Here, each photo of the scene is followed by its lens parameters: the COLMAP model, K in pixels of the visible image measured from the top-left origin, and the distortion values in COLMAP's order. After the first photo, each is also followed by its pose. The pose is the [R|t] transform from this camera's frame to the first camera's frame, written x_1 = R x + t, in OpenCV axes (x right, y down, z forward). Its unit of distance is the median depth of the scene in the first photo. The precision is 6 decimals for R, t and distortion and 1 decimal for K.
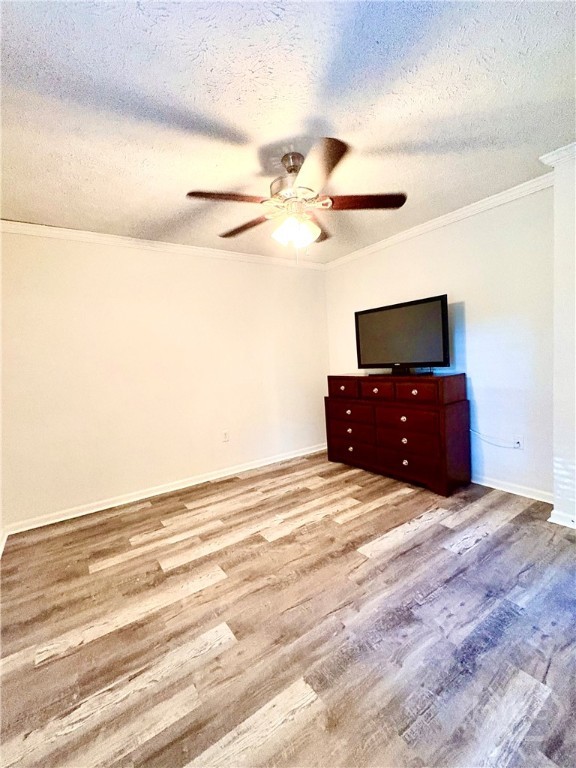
lens RADIAL K [[339.1, 0, 289.1], [0, 339.1, 382.6], [0, 0, 1]] dist [0.000731, 0.000650]
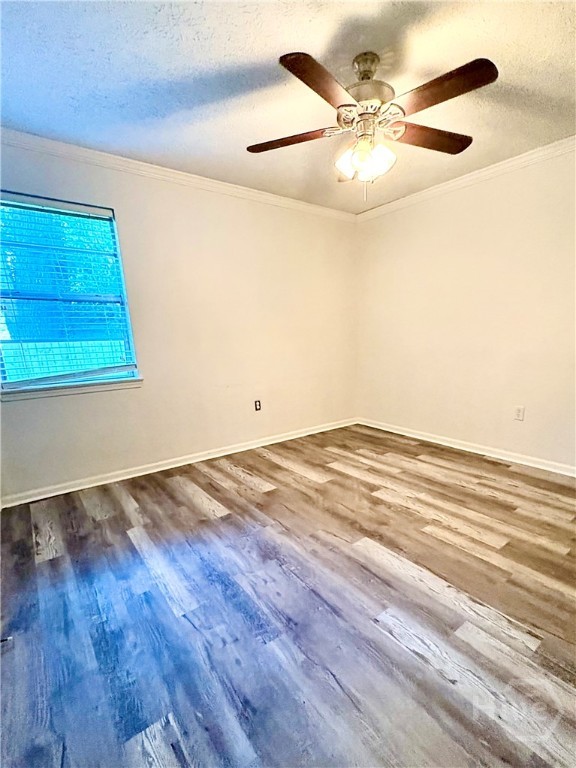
lens RADIAL K [[307.0, 0, 289.3], [0, 307.0, 385.0], [0, 0, 1]] dist [0.000841, 0.000286]
pose [[0.108606, 0.223214, -0.968700, 0.778943], [-0.060005, 0.974160, 0.217744, -0.084146], [0.992272, 0.034479, 0.119194, 0.566657]]
